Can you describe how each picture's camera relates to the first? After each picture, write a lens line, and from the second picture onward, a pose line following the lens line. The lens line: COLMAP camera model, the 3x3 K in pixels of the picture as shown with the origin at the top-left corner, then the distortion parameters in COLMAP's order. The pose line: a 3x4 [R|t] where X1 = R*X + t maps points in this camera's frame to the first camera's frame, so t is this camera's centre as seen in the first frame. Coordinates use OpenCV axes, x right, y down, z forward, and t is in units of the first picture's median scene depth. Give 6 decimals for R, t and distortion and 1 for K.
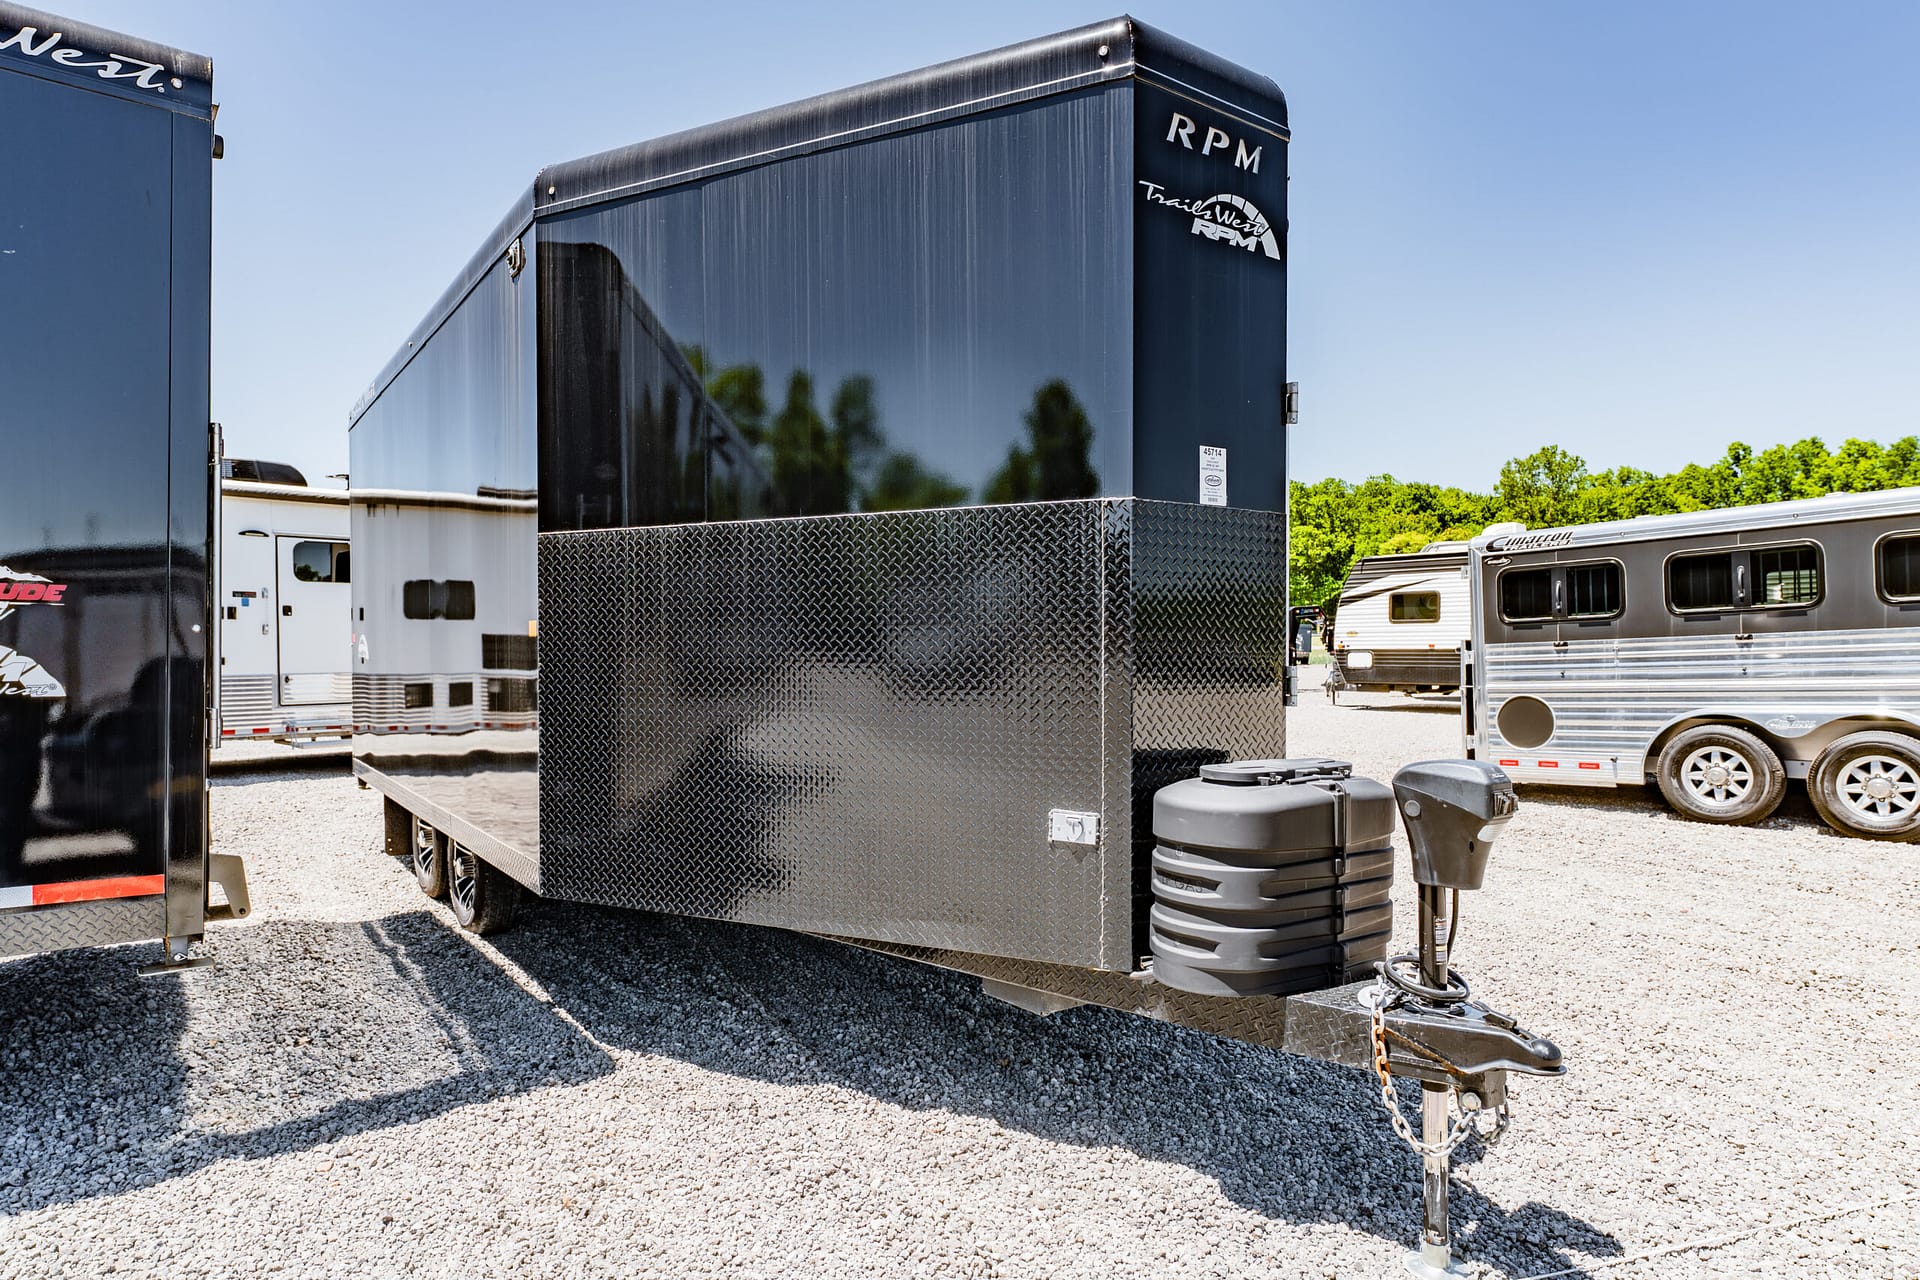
lens RADIAL K [[1118.9, 0, 886.3], [0, 1118.9, 652.3], [0, 0, 1]] dist [-0.011844, 0.002699]
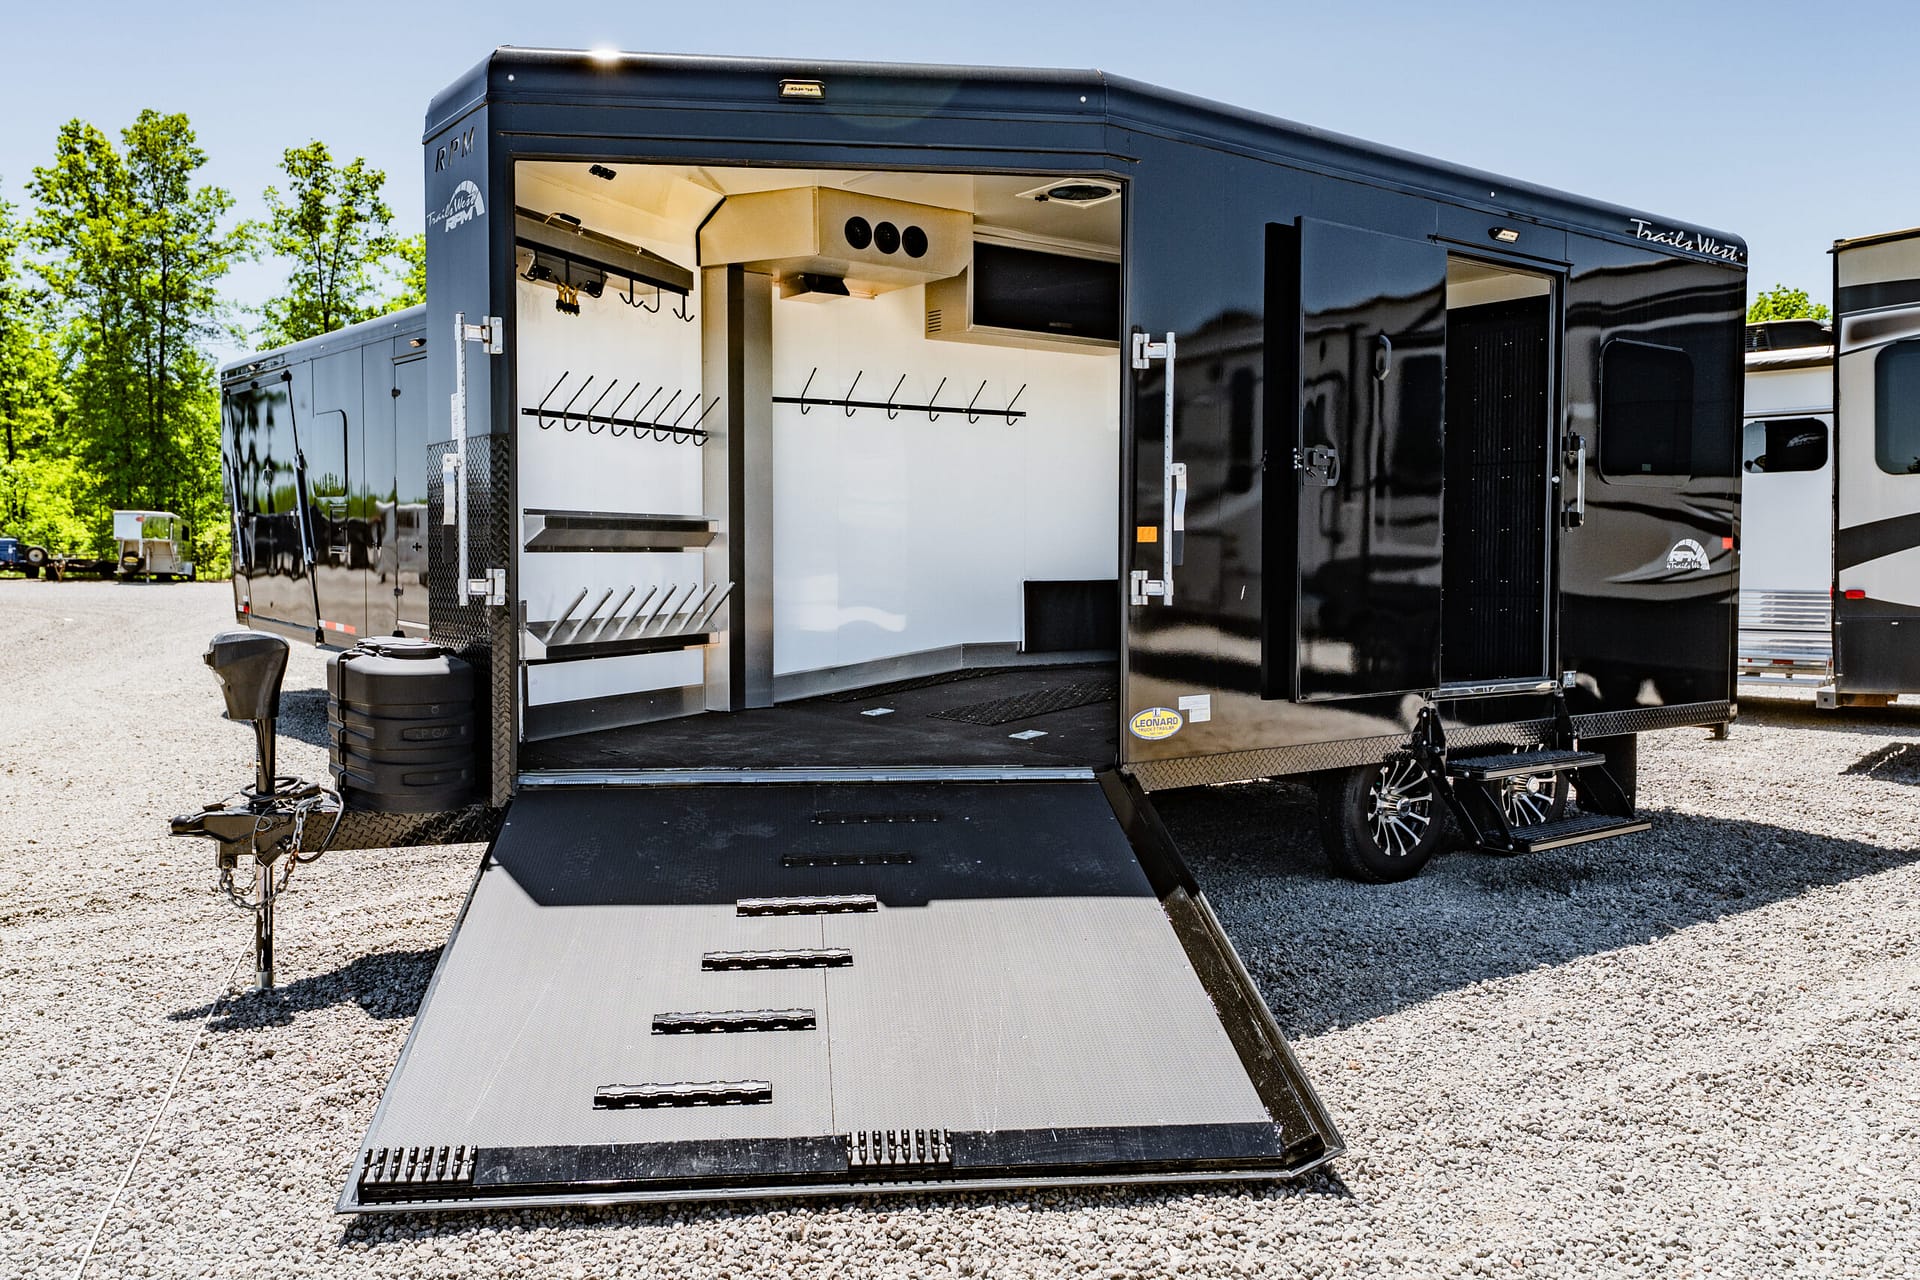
lens RADIAL K [[1506.7, 0, 964.5], [0, 1506.7, 582.2], [0, 0, 1]] dist [-0.002615, 0.003629]
pose [[0.036489, 0.018860, -0.999156, 2.015981], [-0.005885, 0.999809, 0.018658, -0.005255], [0.999317, 0.005199, 0.036593, 1.509755]]
